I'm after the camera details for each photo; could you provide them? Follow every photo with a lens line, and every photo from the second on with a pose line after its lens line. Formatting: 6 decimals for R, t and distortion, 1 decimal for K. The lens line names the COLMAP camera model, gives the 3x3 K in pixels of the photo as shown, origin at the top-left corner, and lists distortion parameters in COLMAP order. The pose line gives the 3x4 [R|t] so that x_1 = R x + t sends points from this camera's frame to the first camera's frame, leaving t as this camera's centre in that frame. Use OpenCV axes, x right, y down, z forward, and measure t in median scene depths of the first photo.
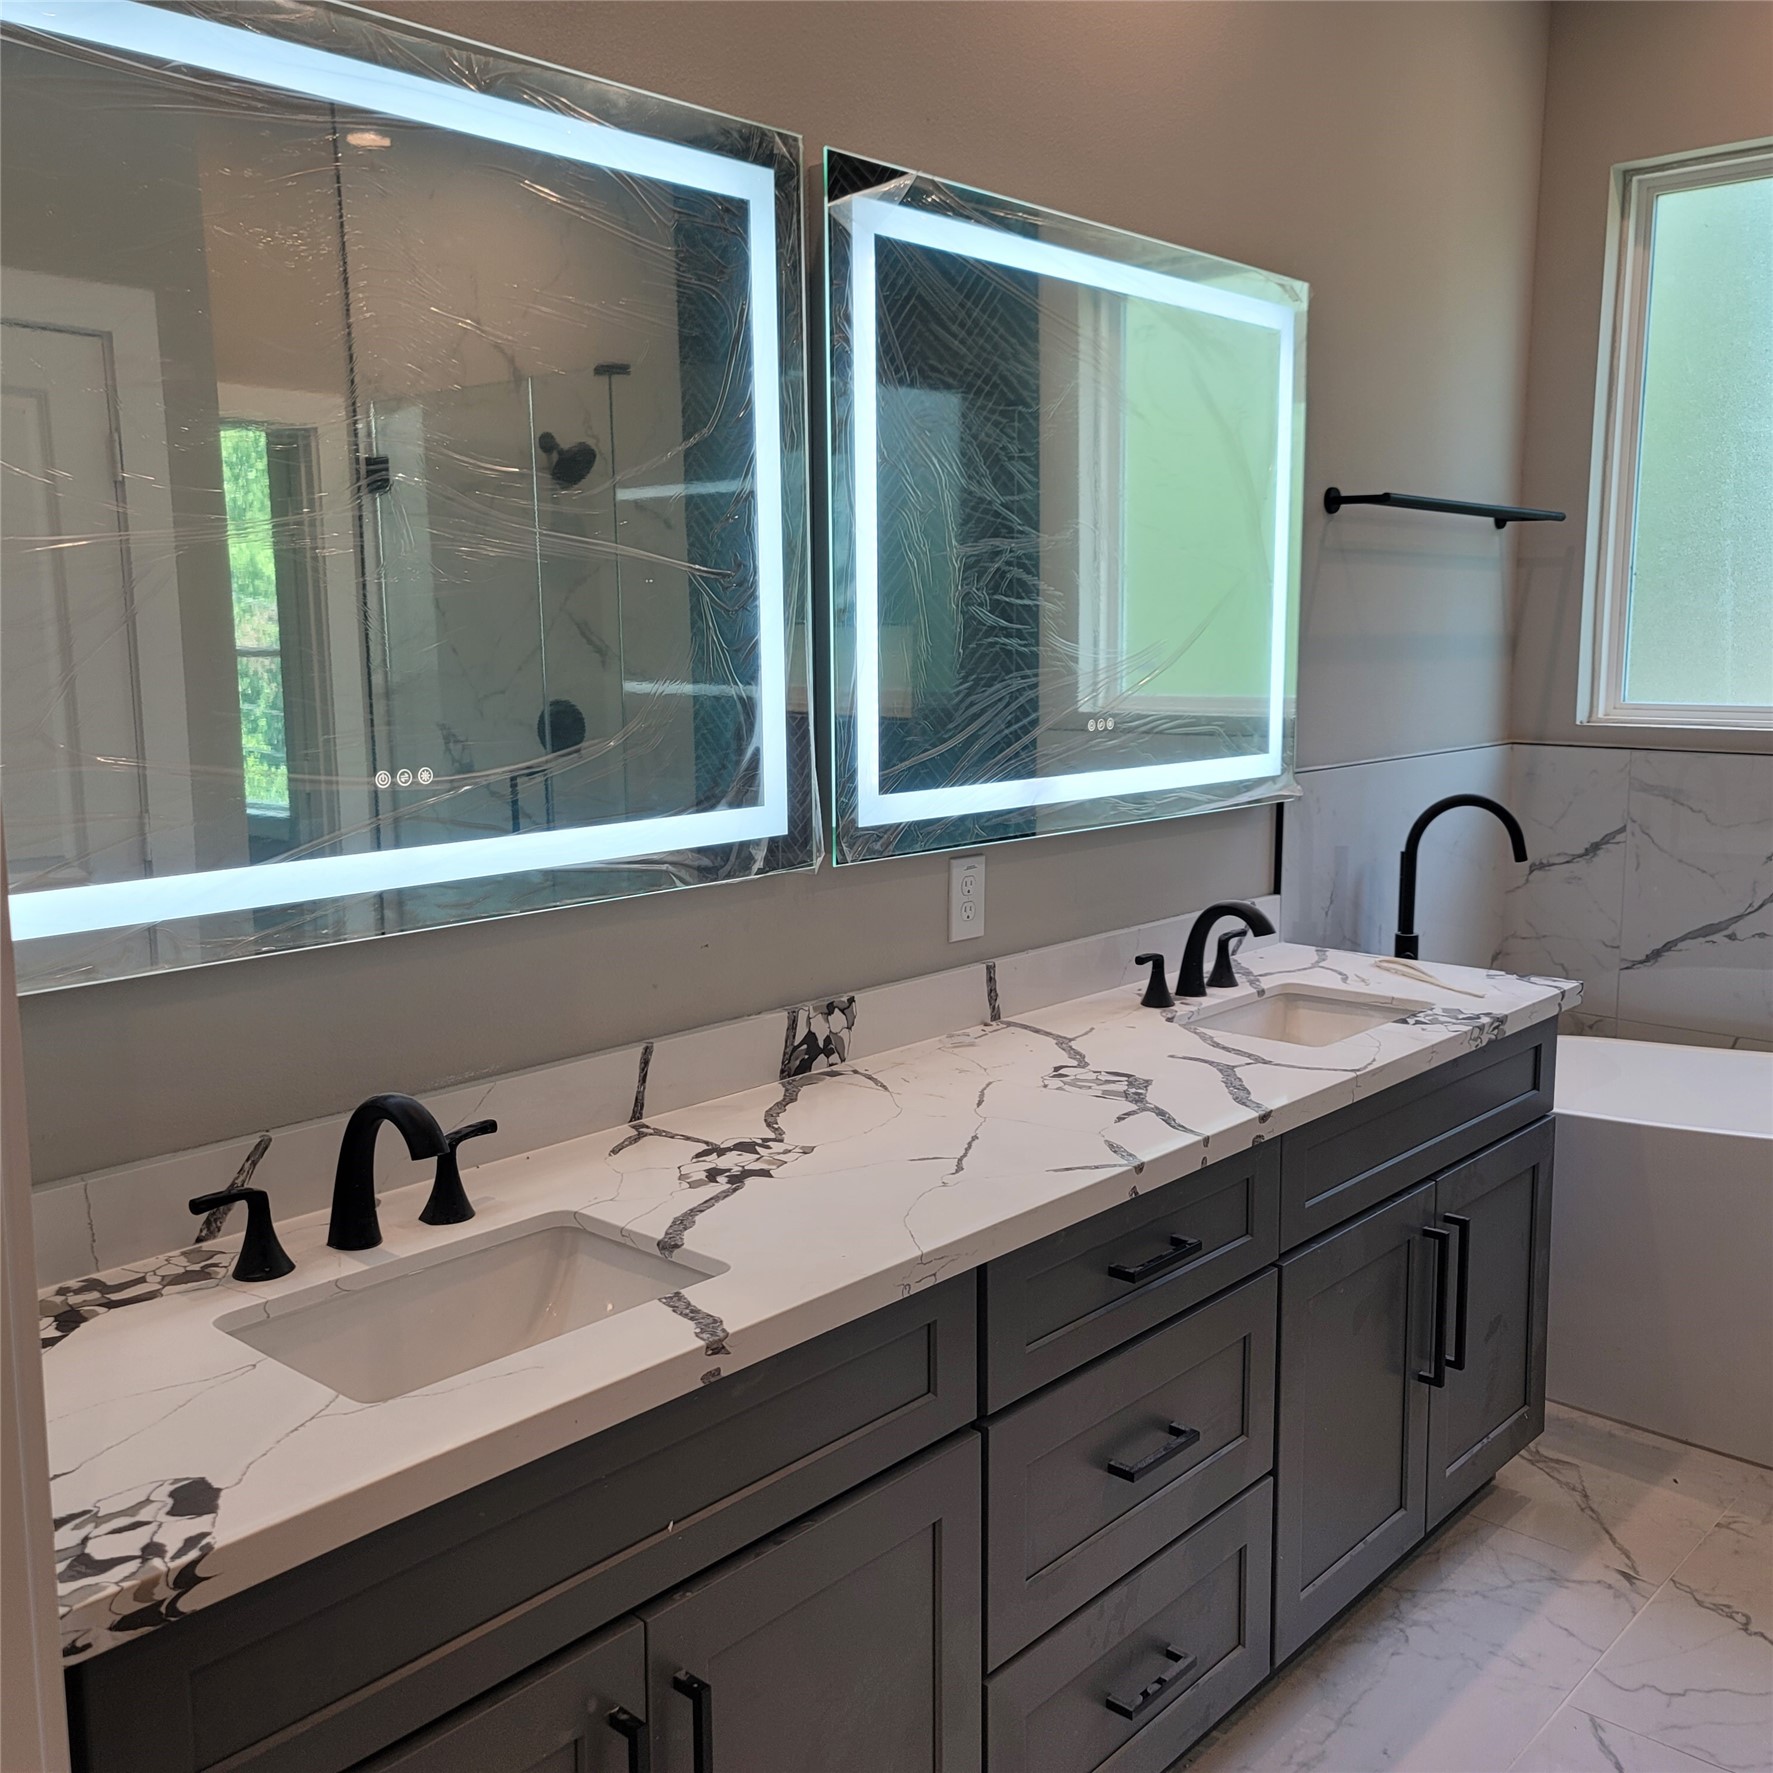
lens RADIAL K [[1695.8, 0, 888.1], [0, 1695.8, 879.3], [0, 0, 1]] dist [0.055201, 0.000000]
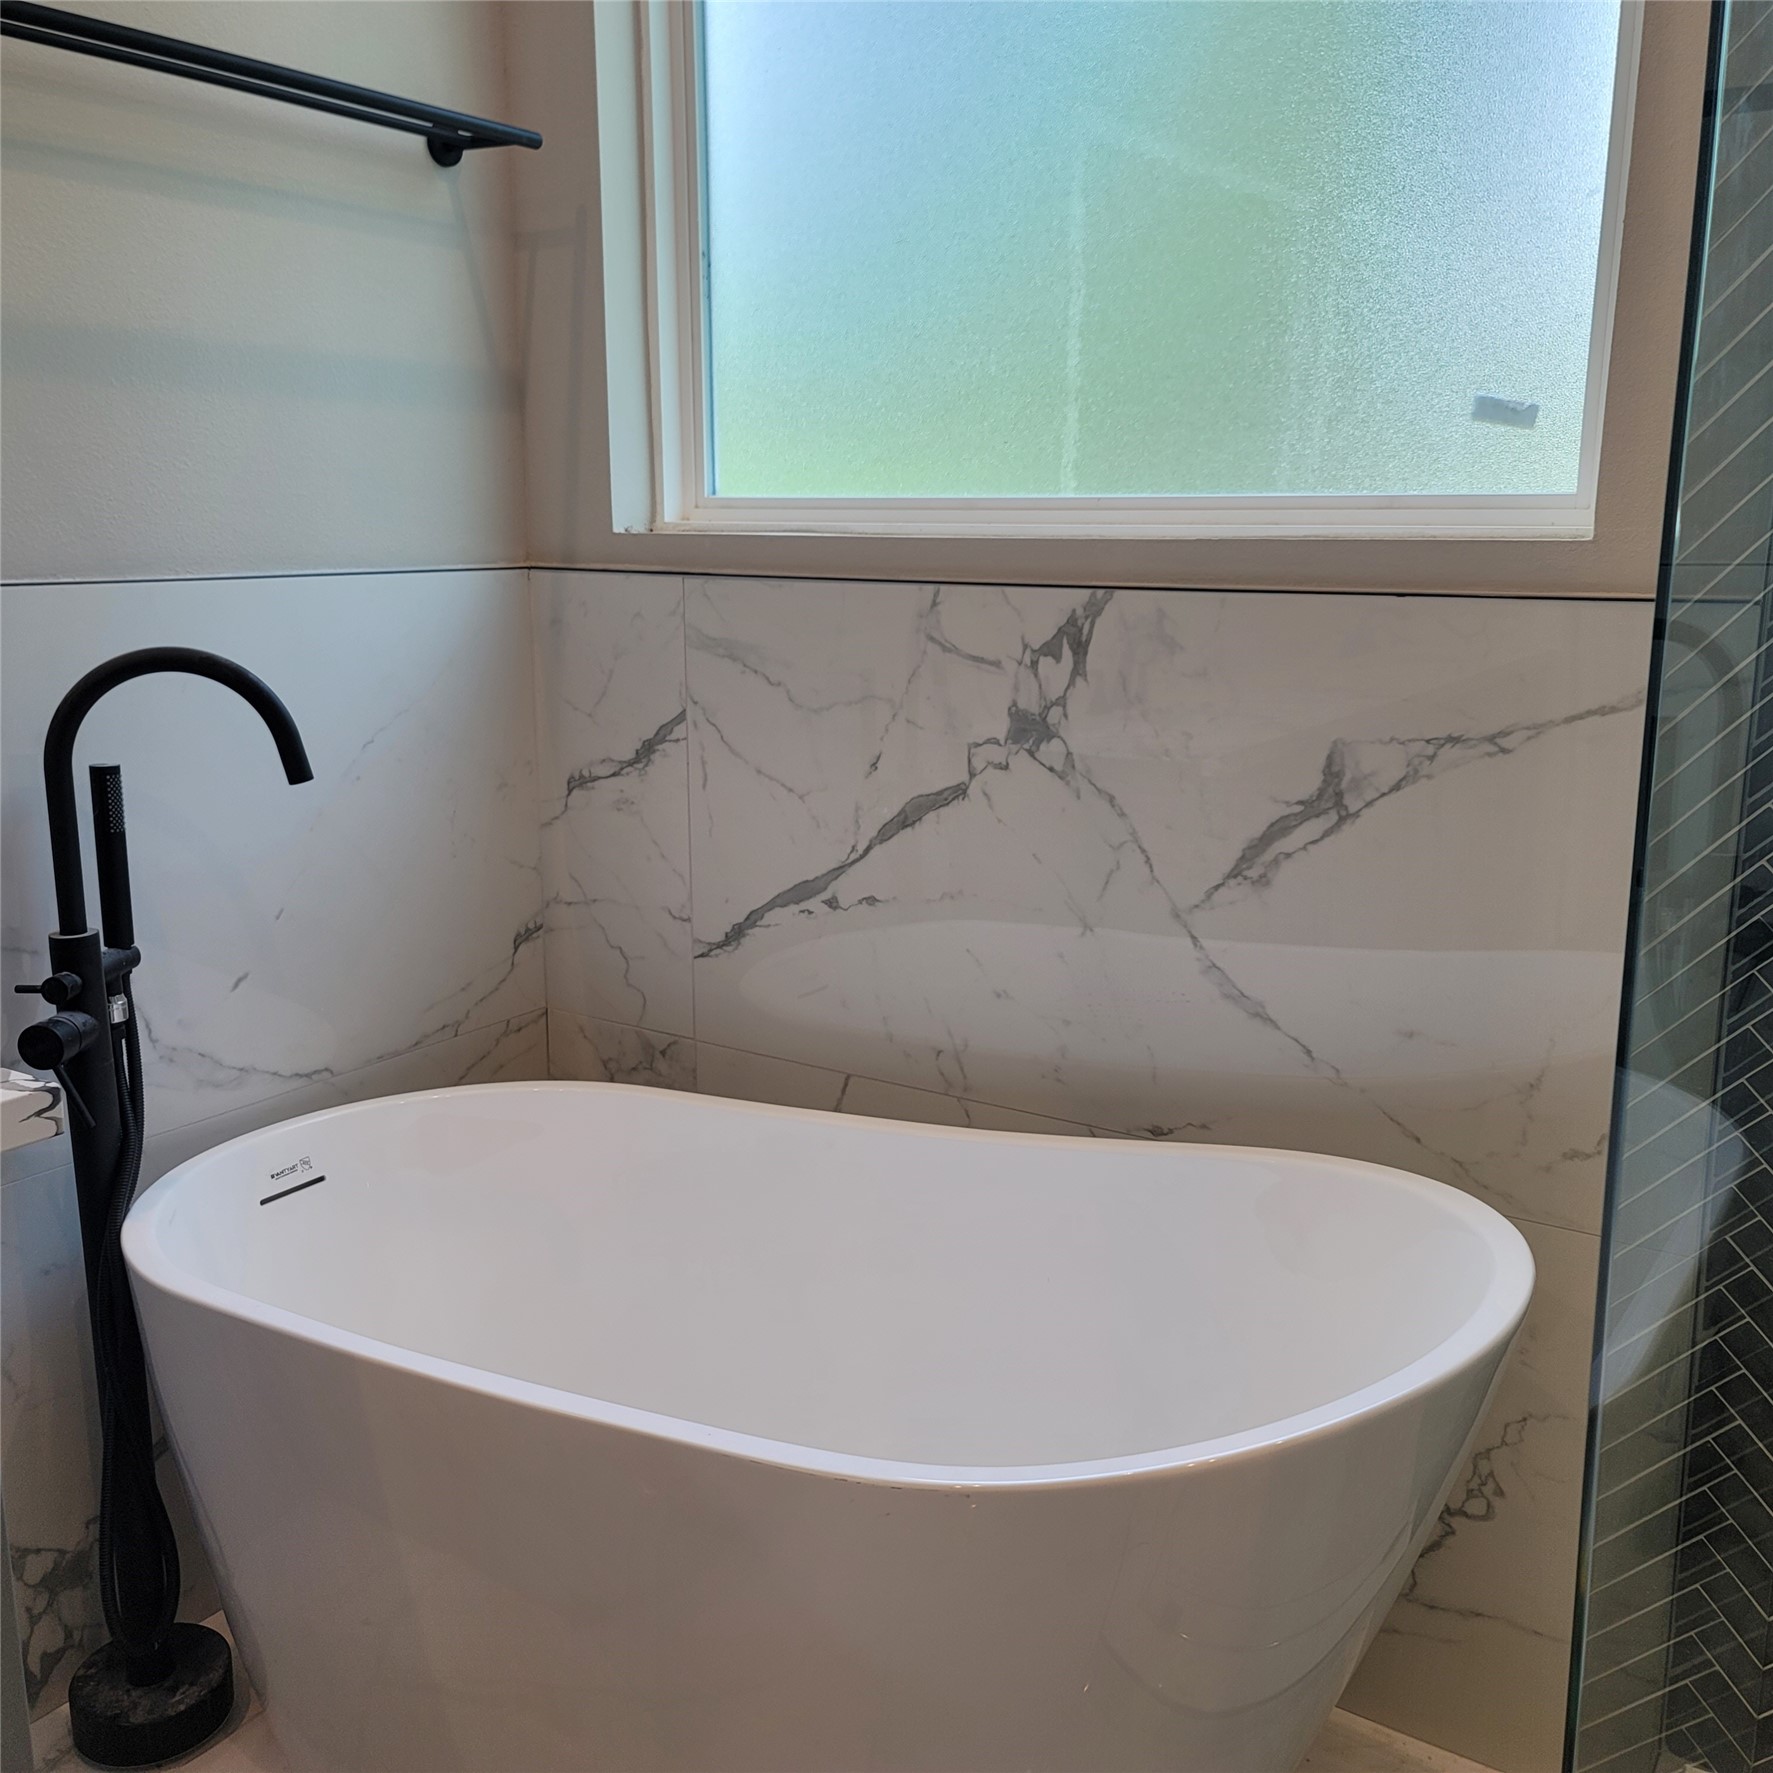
lens RADIAL K [[1695.8, 0, 885.0], [0, 1695.8, 890.0], [0, 0, 1]] dist [0.055201, 0.000000]
pose [[0.984274, -0.029440, 0.174176, 0.396697], [0.017482, 0.997408, 0.069797, -0.009848], [-0.175780, -0.065654, 0.982238, 0.426629]]
